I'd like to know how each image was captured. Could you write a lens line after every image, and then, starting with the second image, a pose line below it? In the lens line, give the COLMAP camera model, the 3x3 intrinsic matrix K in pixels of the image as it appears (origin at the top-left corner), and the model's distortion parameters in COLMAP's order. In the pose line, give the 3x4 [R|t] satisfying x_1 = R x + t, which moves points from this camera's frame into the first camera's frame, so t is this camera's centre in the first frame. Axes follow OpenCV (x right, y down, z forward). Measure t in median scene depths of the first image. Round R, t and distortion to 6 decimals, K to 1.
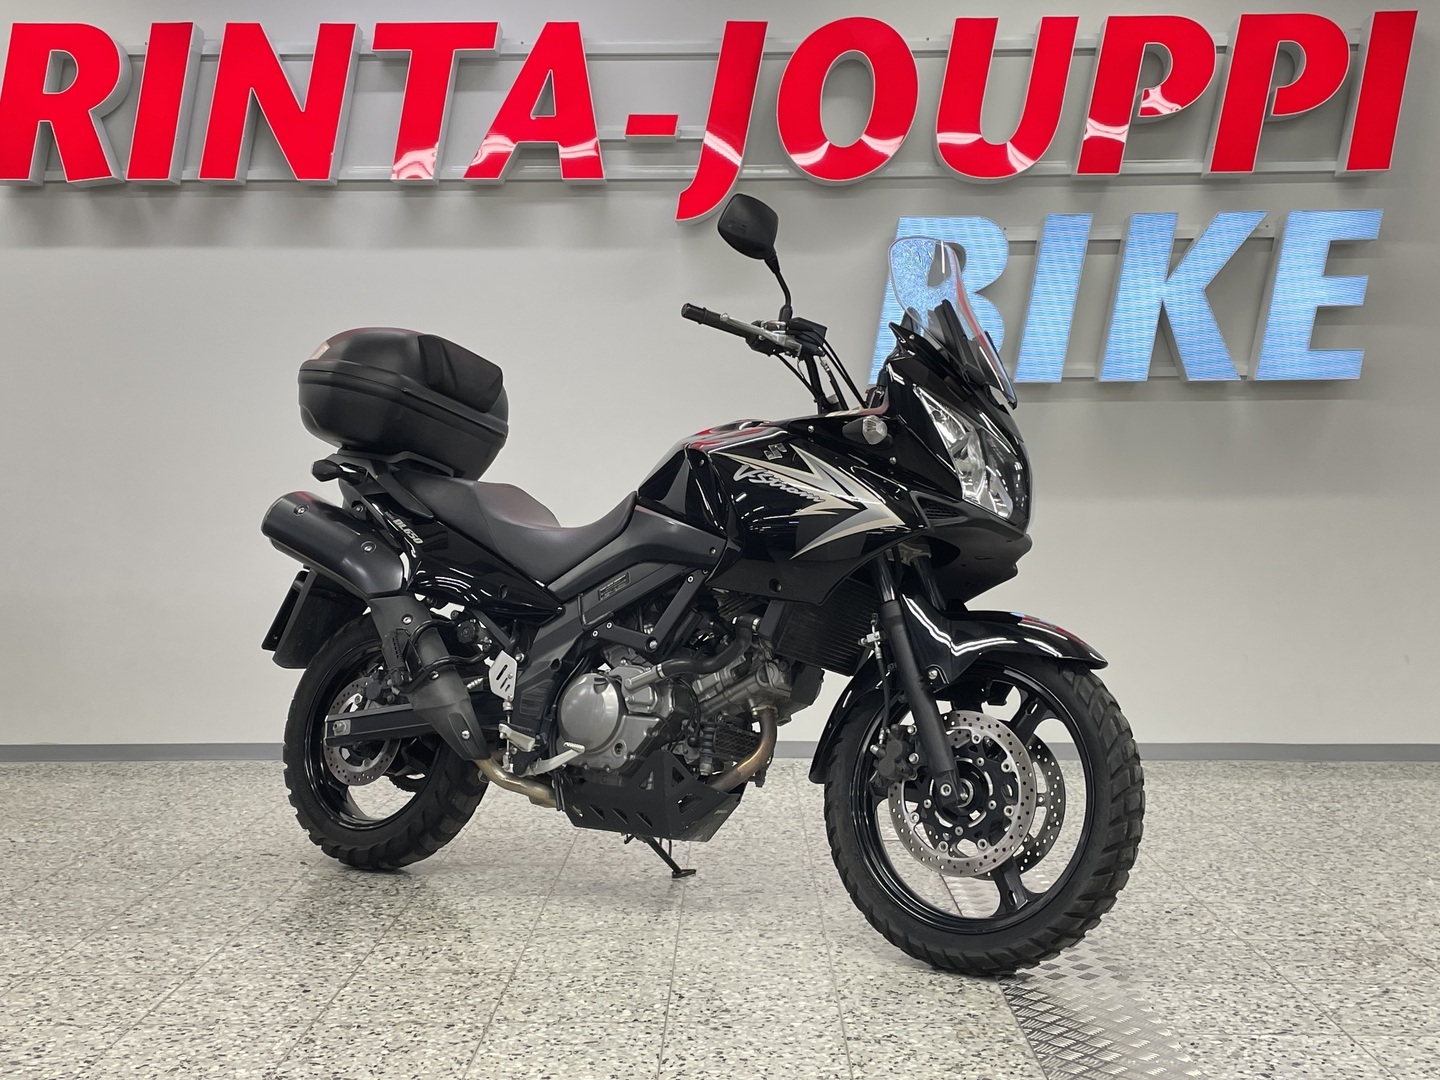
lens RADIAL K [[1707.9, 0, 723.2], [0, 1707.9, 533.6], [0, 0, 1]] dist [0.116077, -0.200861]
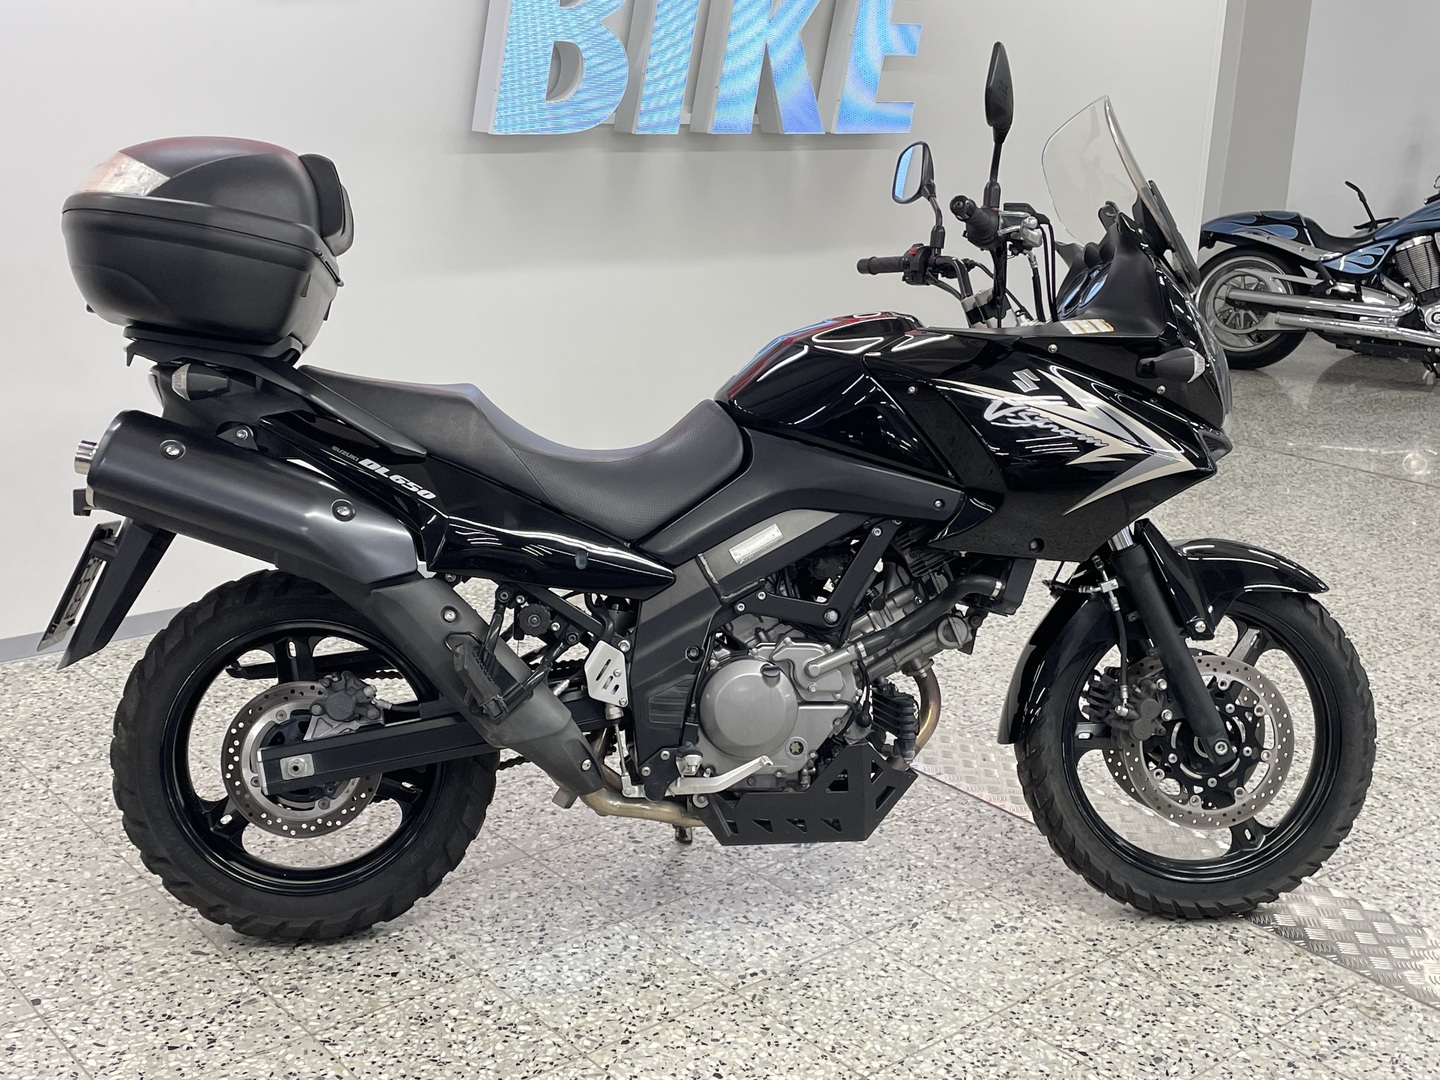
lens RADIAL K [[1707.9, 0, 723.2], [0, 1707.9, 533.6], [0, 0, 1]] dist [0.116077, -0.200861]
pose [[0.756903, -0.149593, 0.636176, -0.571029], [-0.019907, 0.967721, 0.251237, -0.168723], [-0.653224, -0.202827, 0.729493, 0.453640]]
